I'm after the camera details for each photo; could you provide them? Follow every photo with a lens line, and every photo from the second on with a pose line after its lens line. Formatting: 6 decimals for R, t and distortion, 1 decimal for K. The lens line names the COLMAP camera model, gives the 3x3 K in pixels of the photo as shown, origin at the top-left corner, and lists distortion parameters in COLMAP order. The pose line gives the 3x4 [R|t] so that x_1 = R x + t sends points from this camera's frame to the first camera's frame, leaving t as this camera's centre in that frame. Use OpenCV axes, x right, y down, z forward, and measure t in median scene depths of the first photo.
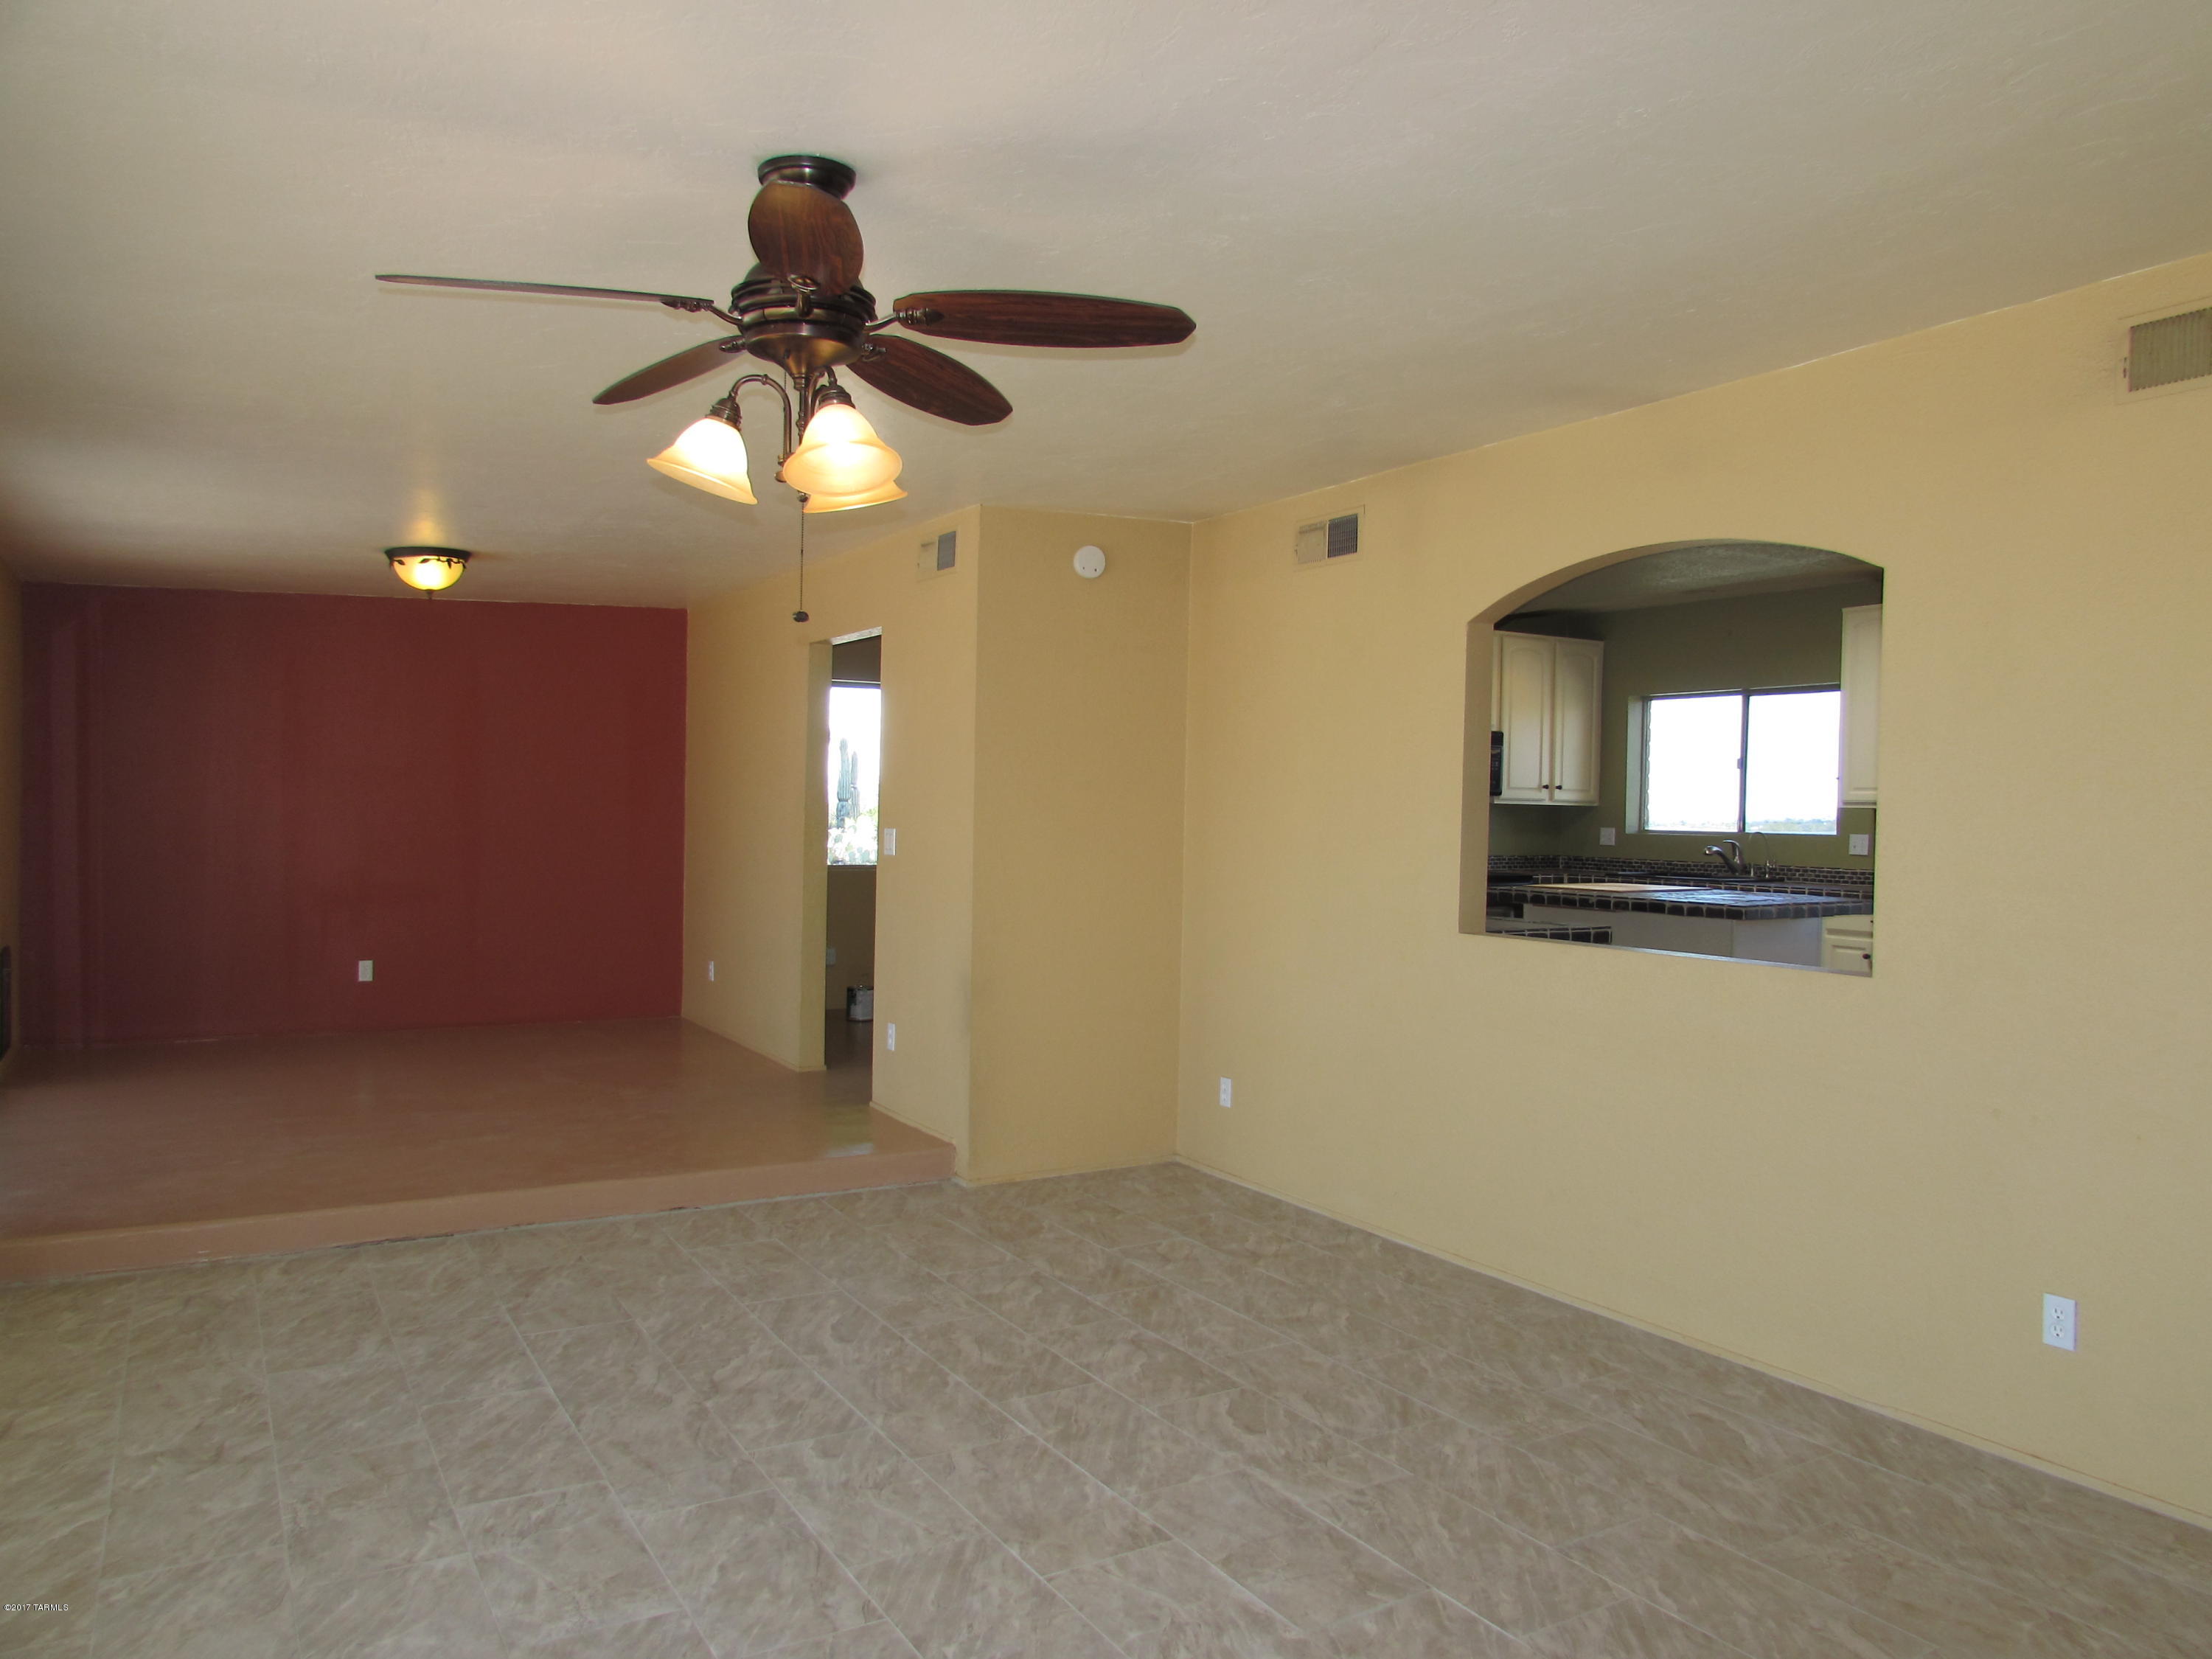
lens RADIAL K [[1553.0, 0, 1095.1], [0, 1553.0, 841.8], [0, 0, 1]] dist [-0.030424, 0.001949]
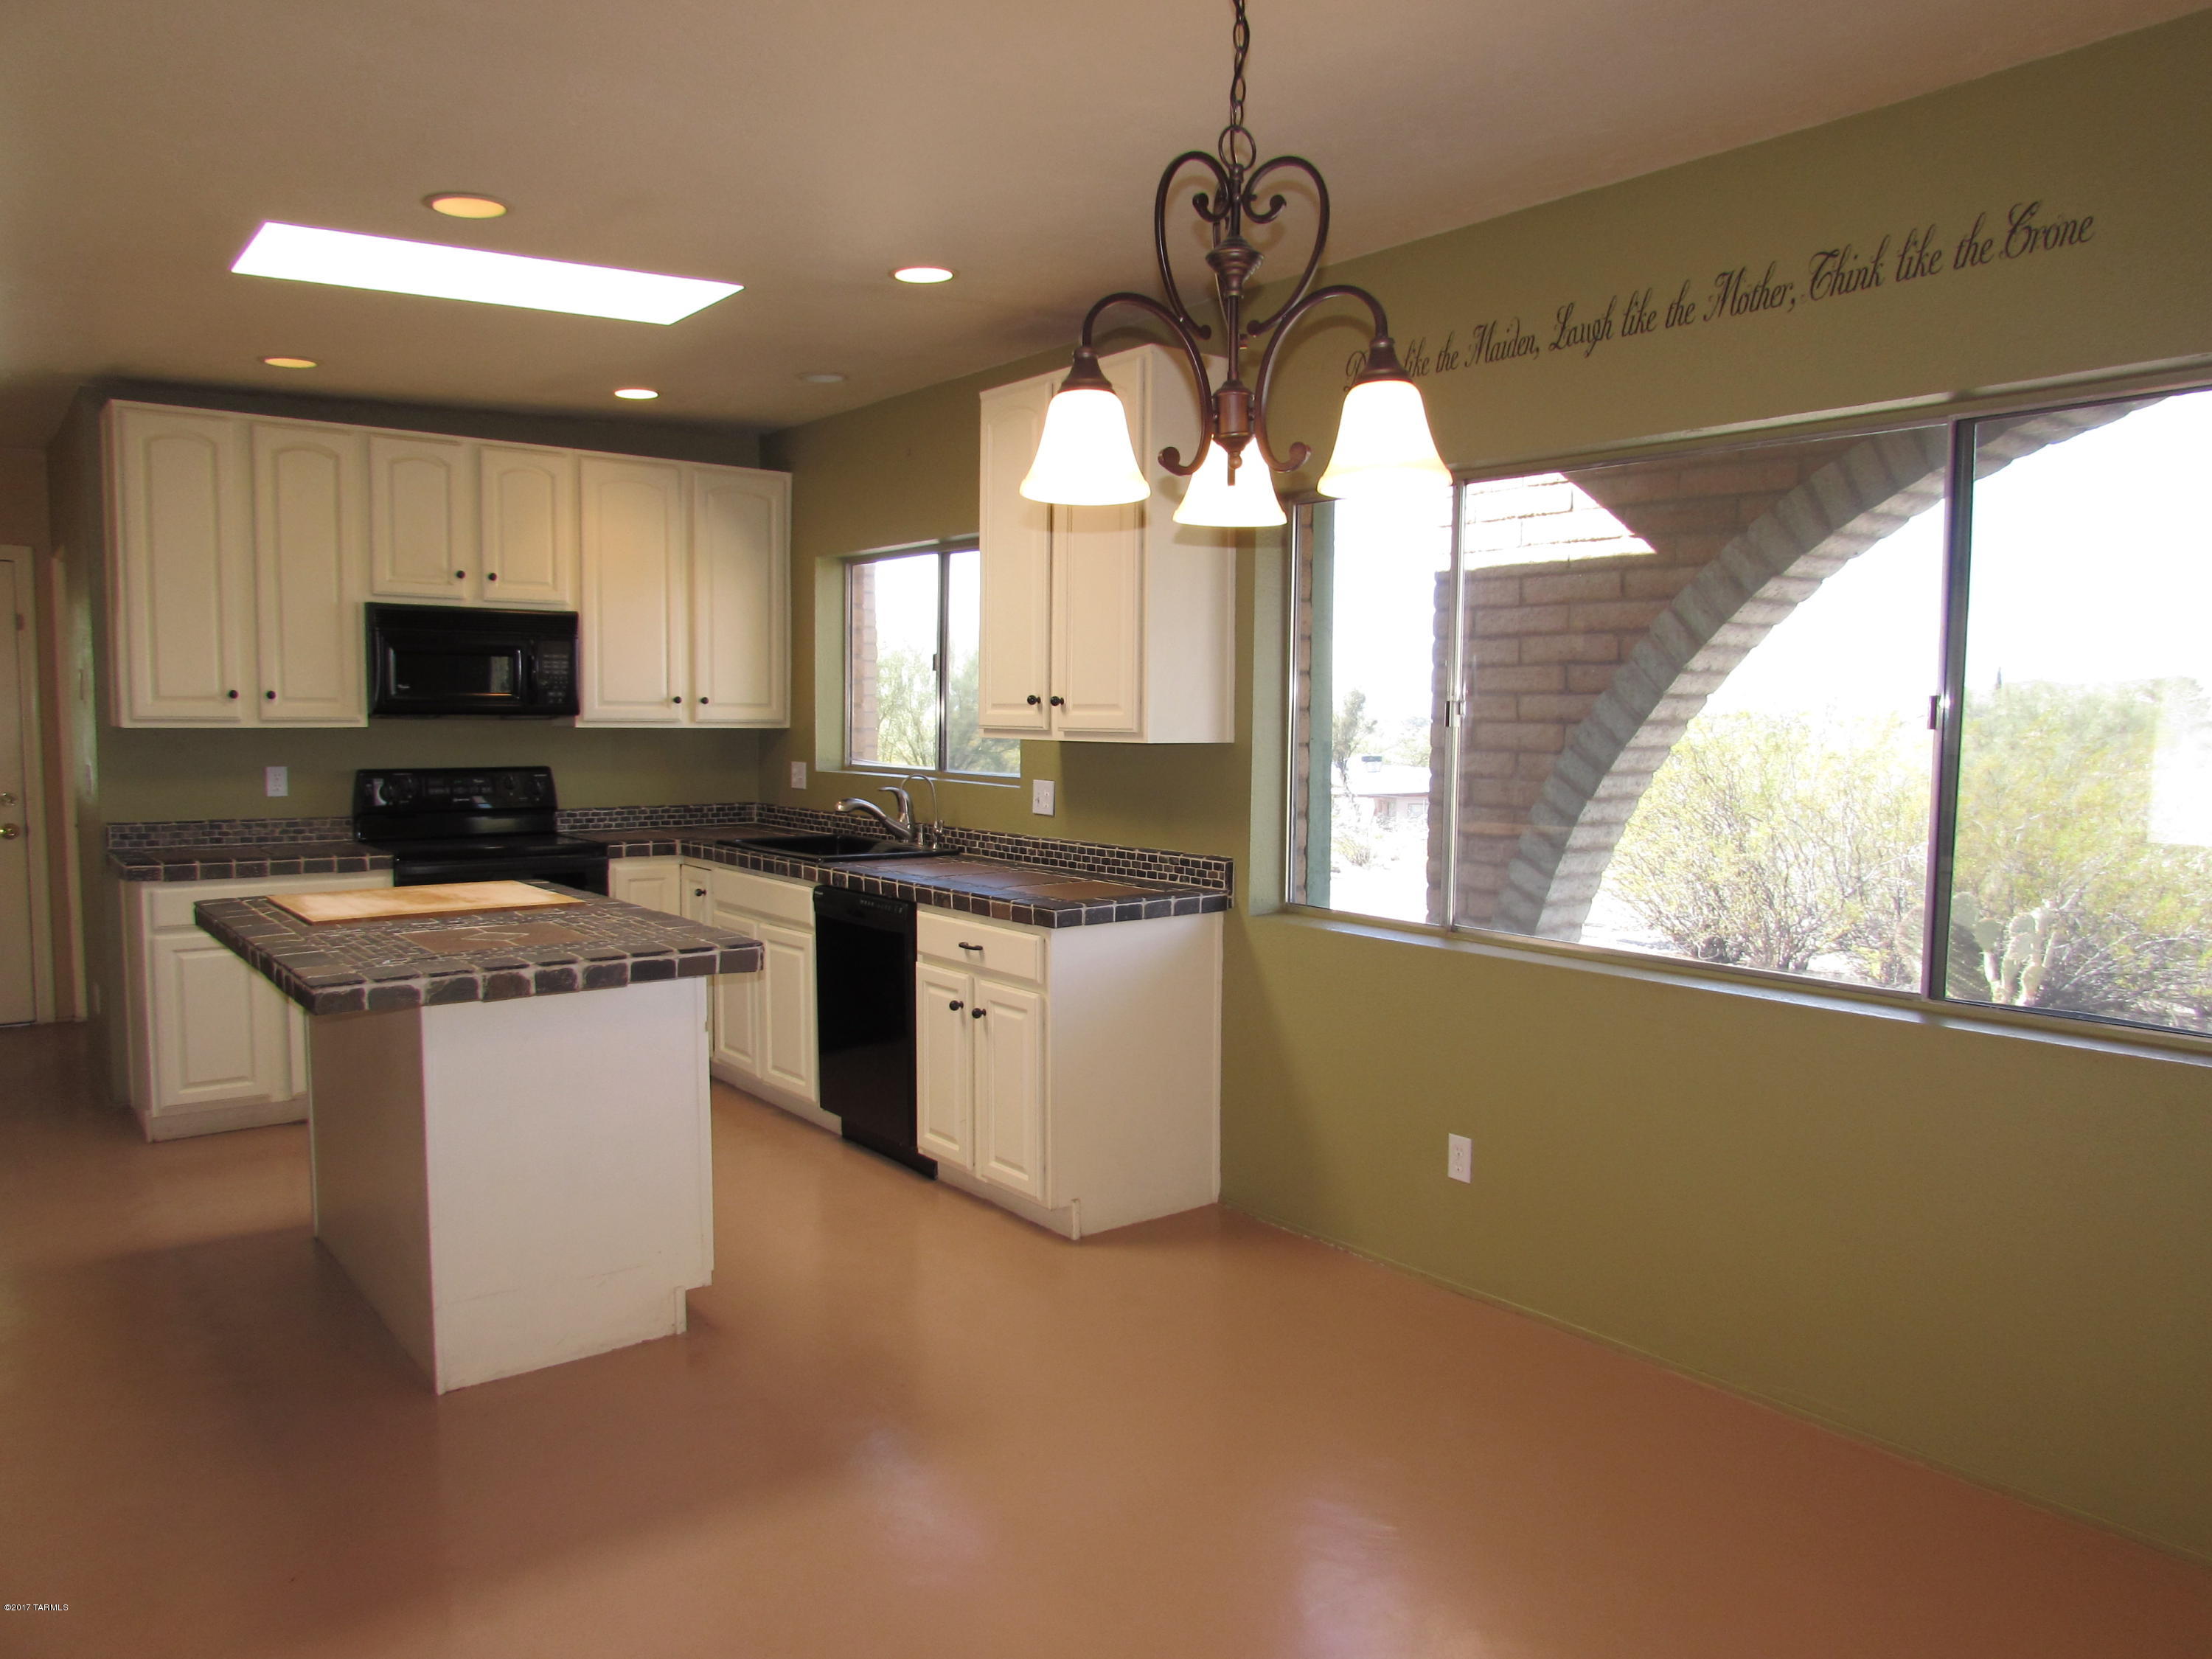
lens RADIAL K [[1568.5, 0, 1089.7], [0, 1568.5, 843.5], [0, 0, 1]] dist [-0.046979, 0.037085]
pose [[0.992655, -0.013920, 0.120177, 0.381313], [0.006107, 0.997858, 0.065133, -0.017312], [-0.120826, -0.063921, 0.990613, 0.338925]]
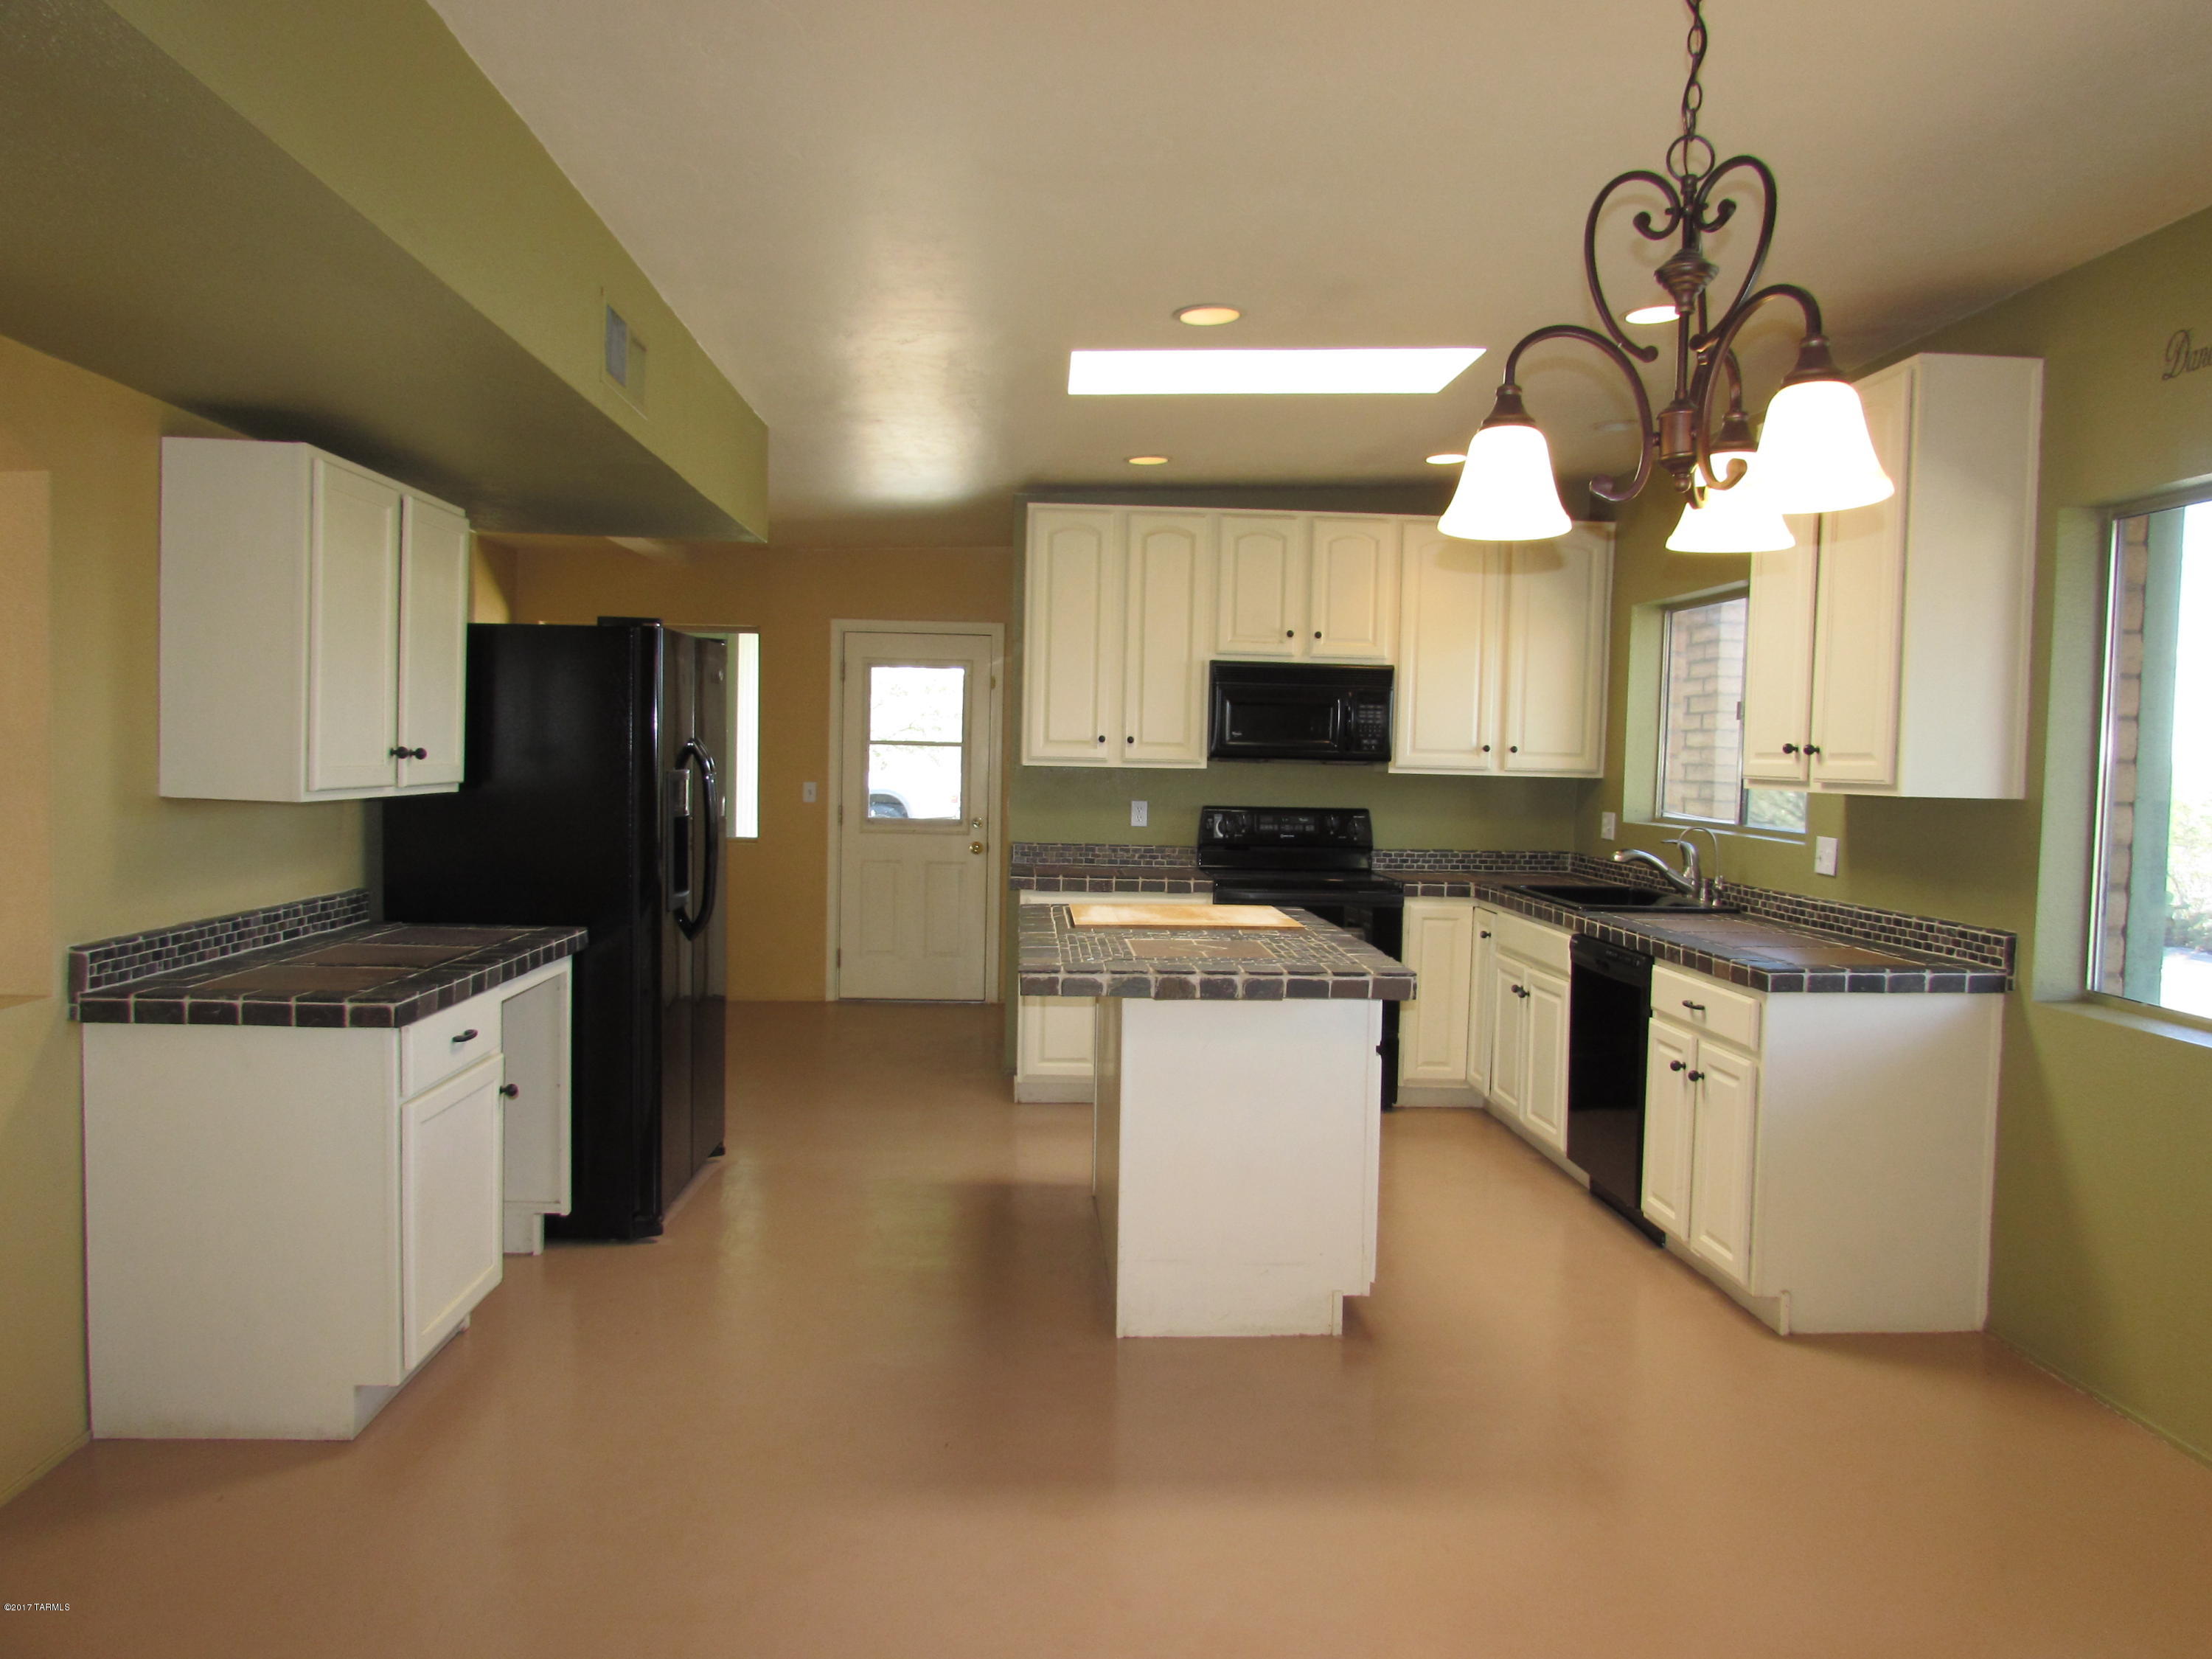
lens RADIAL K [[1553.0, 0, 1095.1], [0, 1553.0, 841.8], [0, 0, 1]] dist [-0.030424, 0.001949]
pose [[0.885605, 0.032213, -0.463321, 0.450481], [-0.019230, 0.999280, 0.032719, -0.014094], [0.464041, -0.020067, 0.885586, 0.337293]]
